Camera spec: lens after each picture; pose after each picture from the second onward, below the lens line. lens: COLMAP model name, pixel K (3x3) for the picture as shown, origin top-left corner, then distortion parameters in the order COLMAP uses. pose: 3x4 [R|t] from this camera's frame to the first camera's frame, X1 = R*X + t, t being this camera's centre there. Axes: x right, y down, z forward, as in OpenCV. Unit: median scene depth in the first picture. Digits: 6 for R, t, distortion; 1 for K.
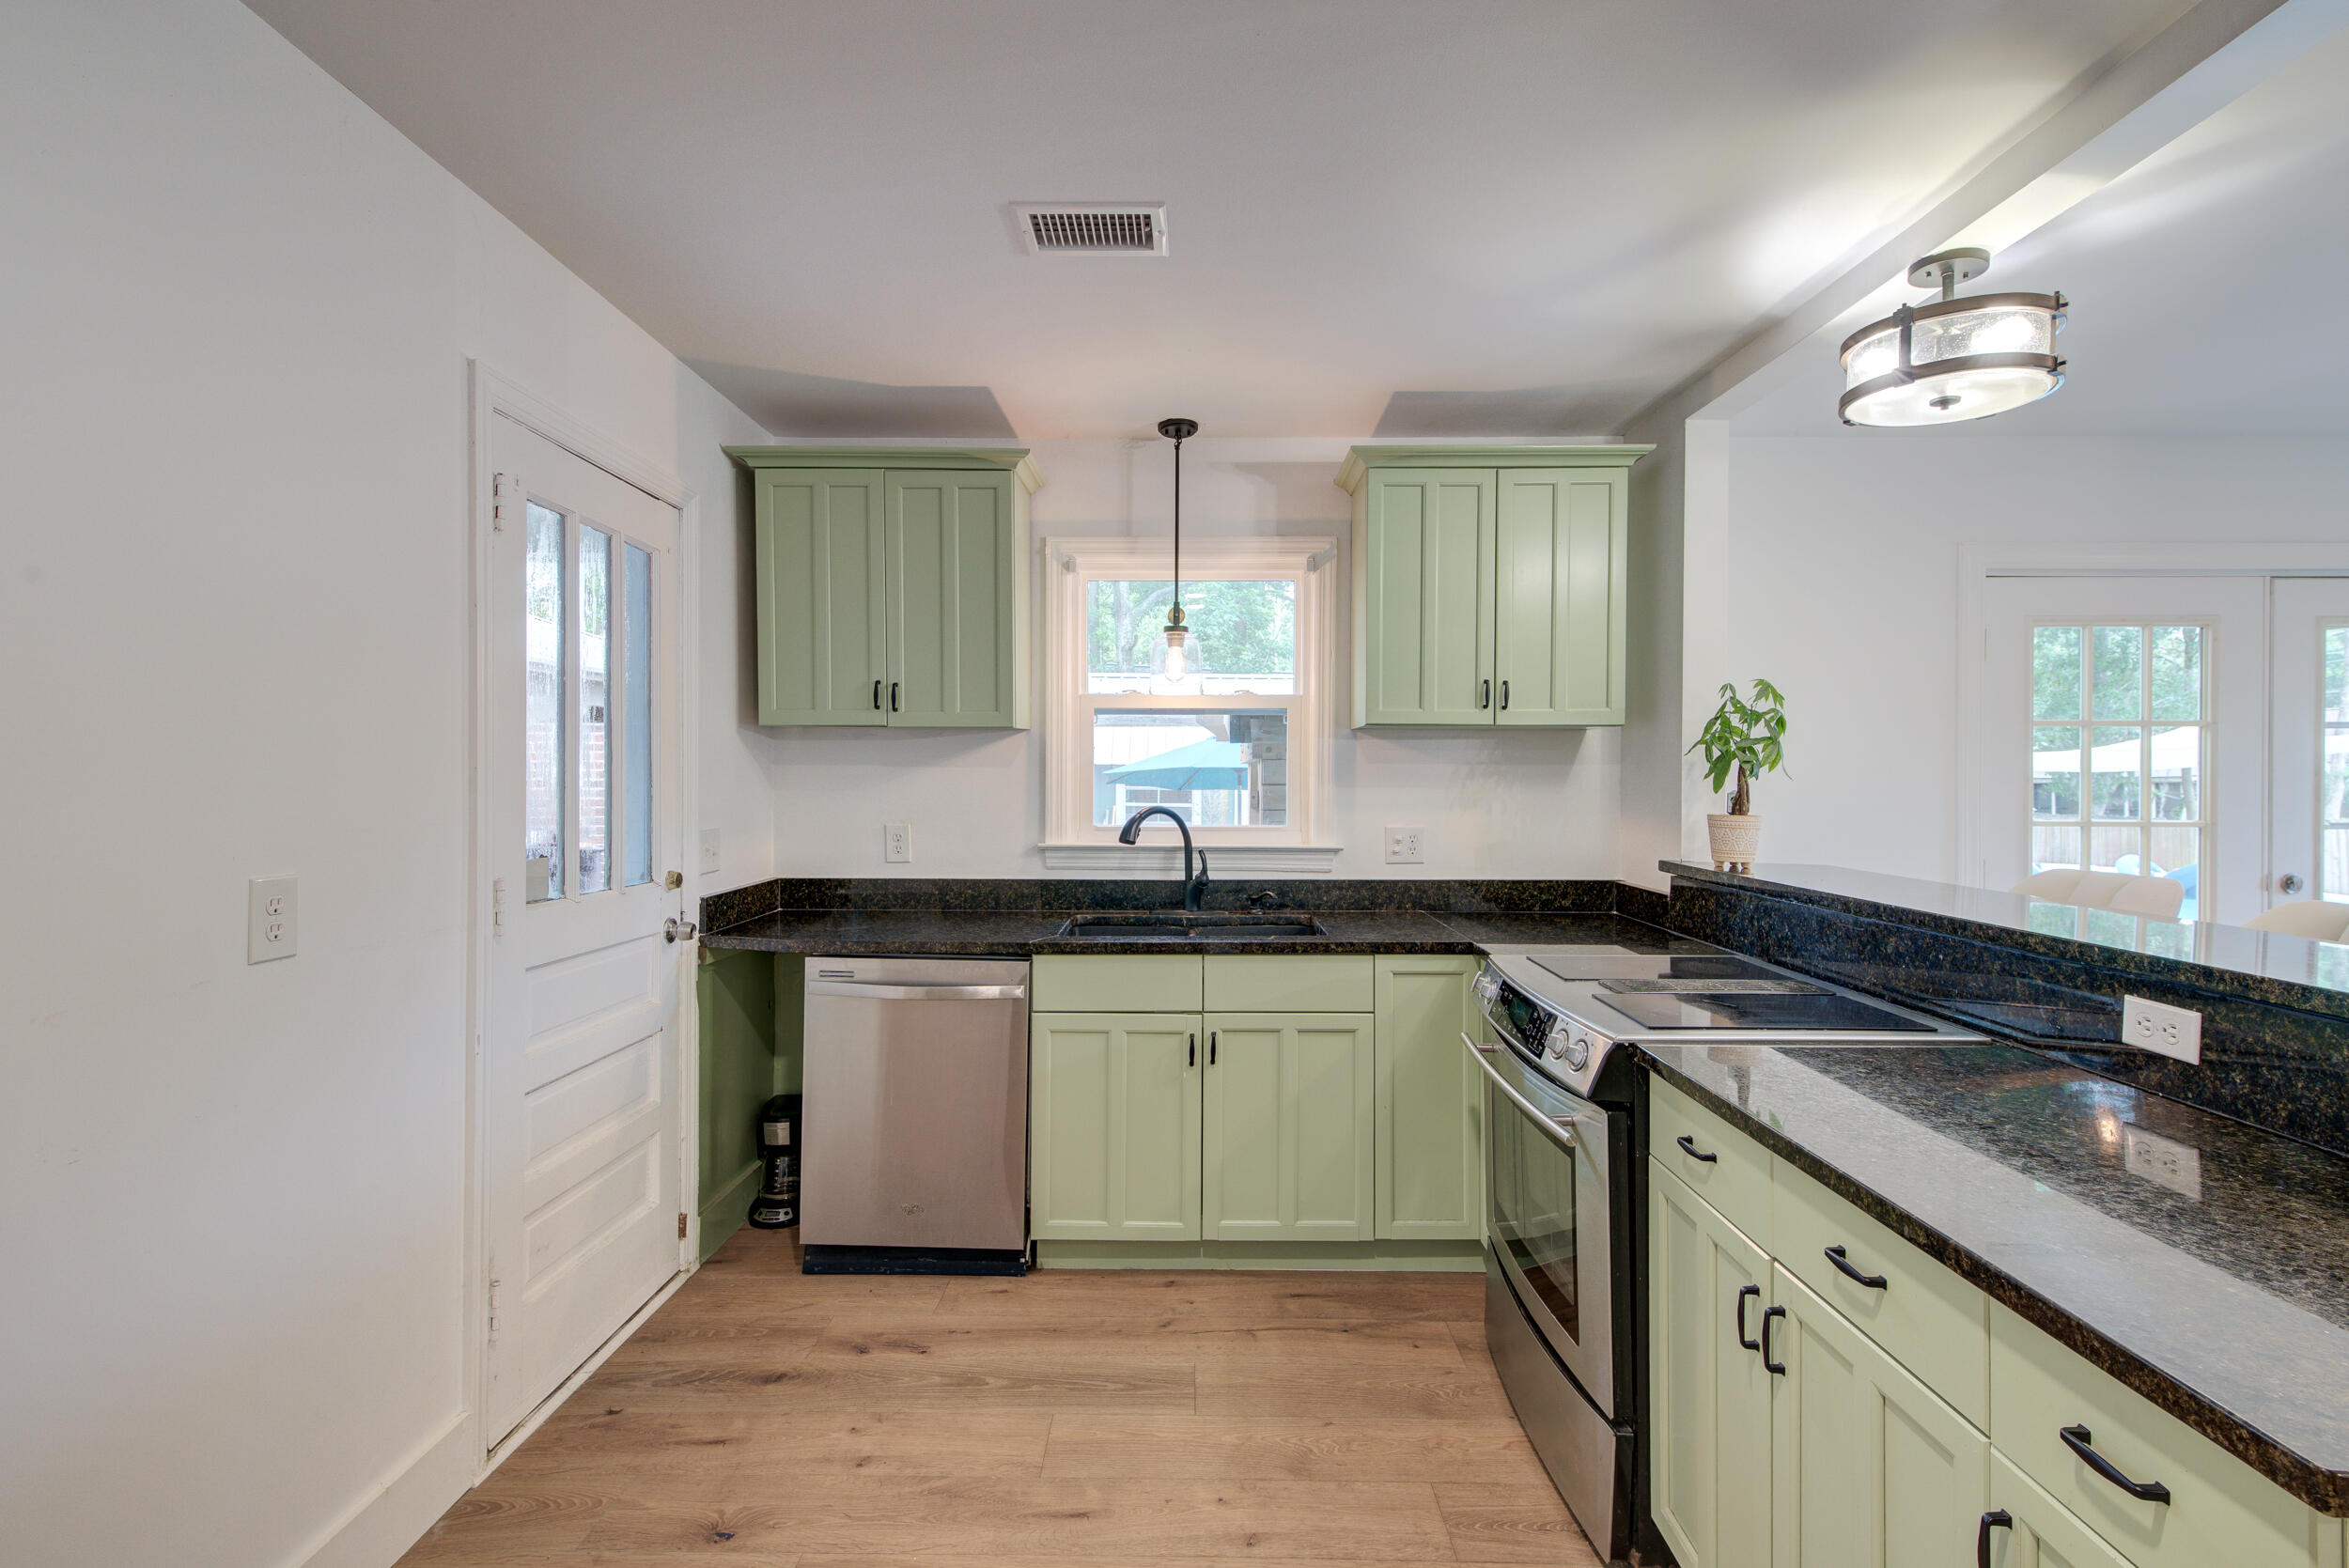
lens RADIAL K [[1069.0, 0, 1180.2], [0, 1069.0, 779.1], [0, 0, 1]] dist [0.023674, -0.000155]
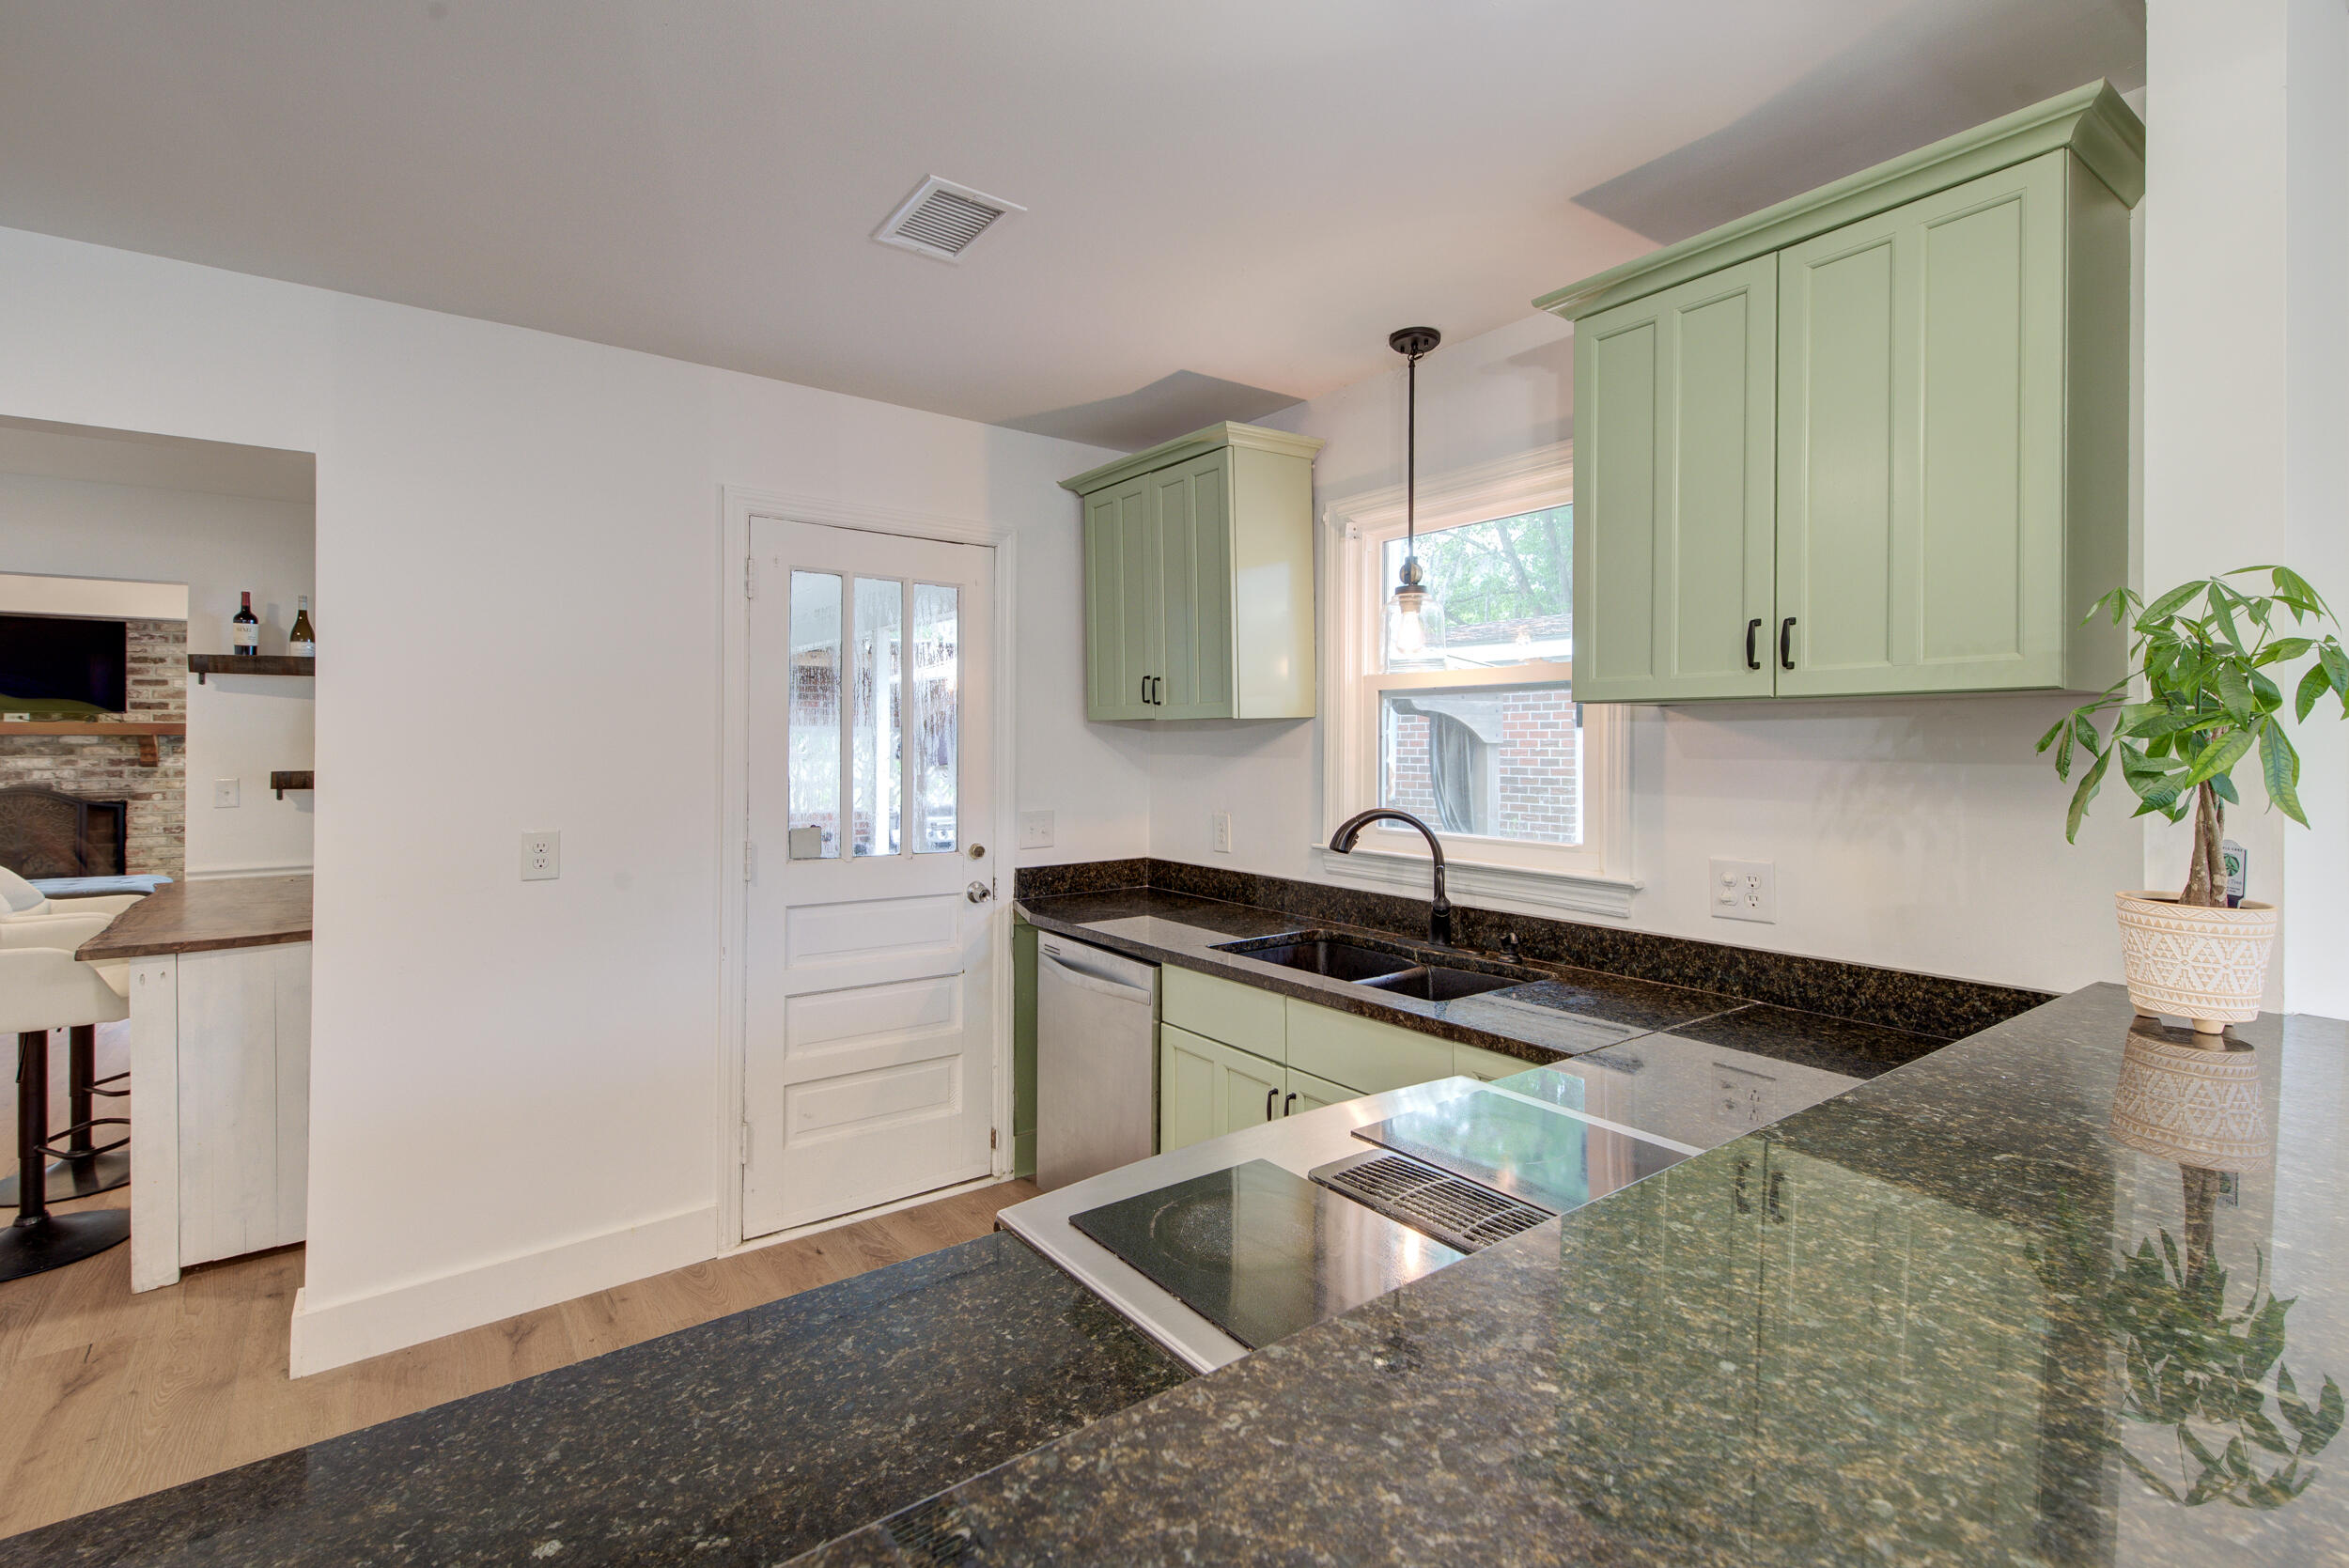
lens RADIAL K [[1071.6, 0, 1165.7], [0, 1071.6, 735.4], [0, 0, 1]] dist [0.025754, -0.000041]
pose [[0.600854, -0.006998, -0.799328, 0.606023], [-0.003991, 0.999923, -0.011754, -0.023208], [0.799349, 0.010253, 0.600780, 0.420049]]
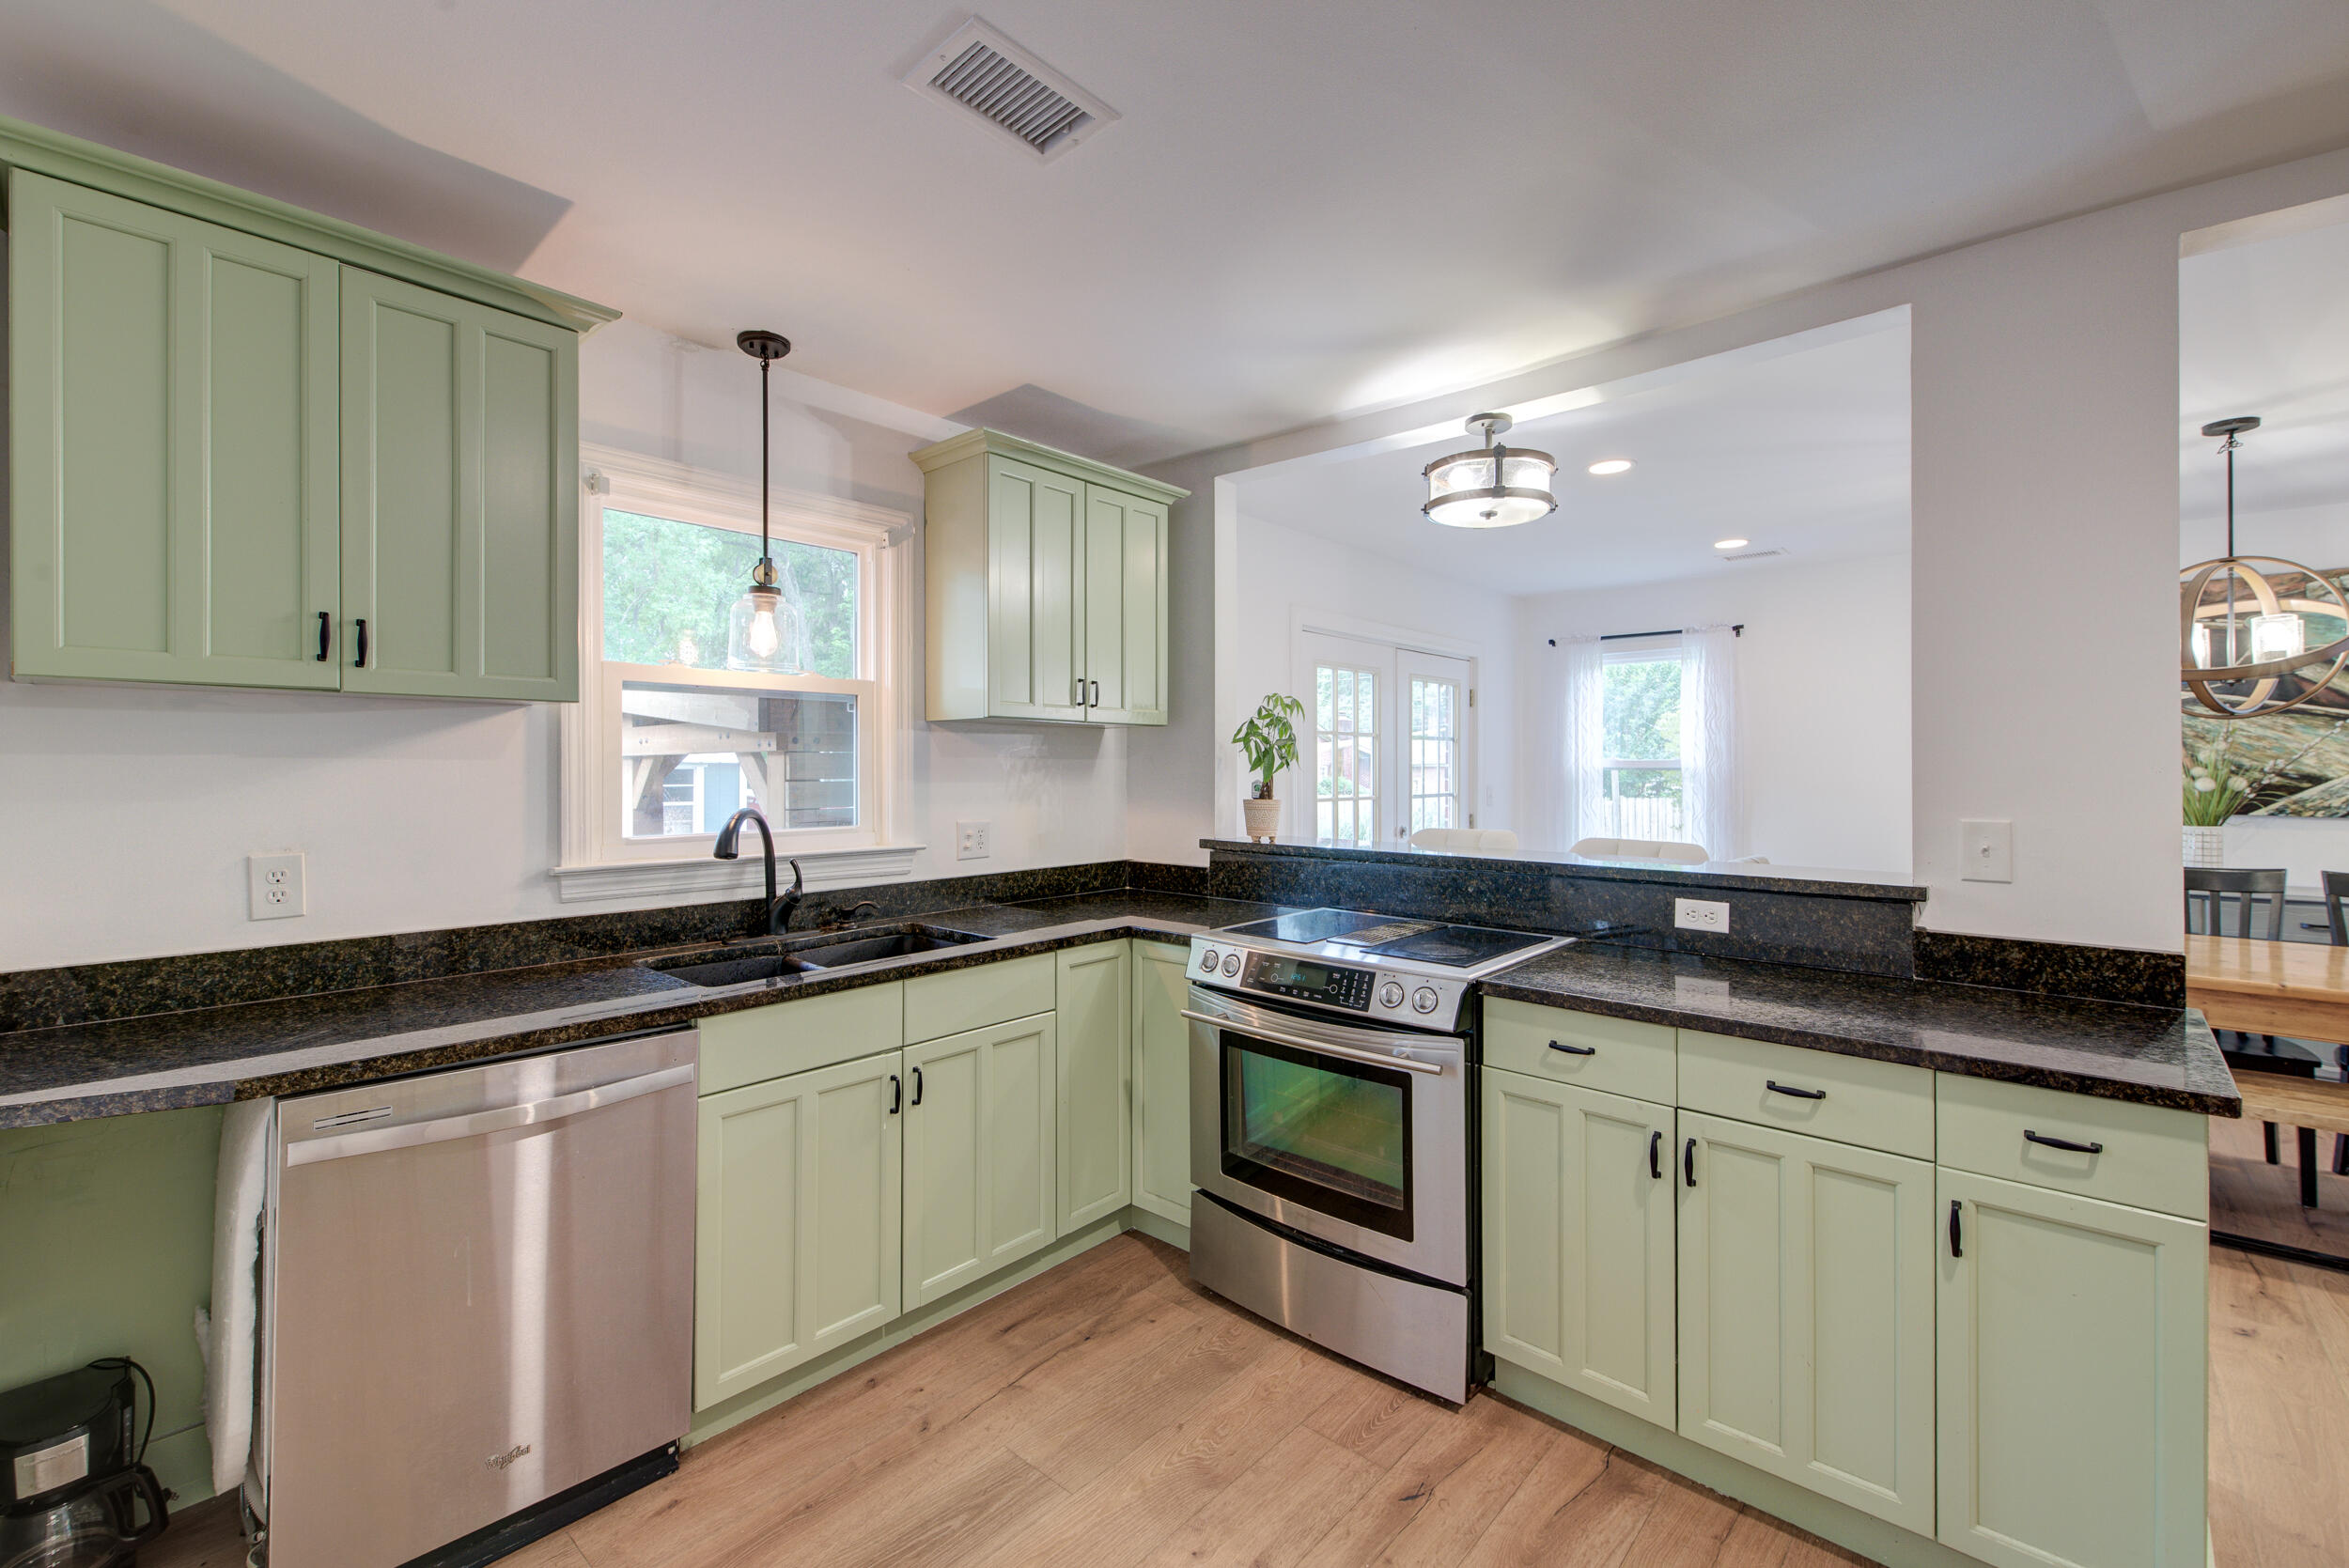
lens RADIAL K [[989.2, 0, 1175.6], [0, 989.2, 768.7], [0, 0, 1]] dist [0.010691, -0.000359]
pose [[0.660066, -0.003408, 0.751200, -0.417221], [0.006077, 0.999981, -0.000803, -0.002462], [-0.751183, 0.005095, 0.660074, 0.305516]]
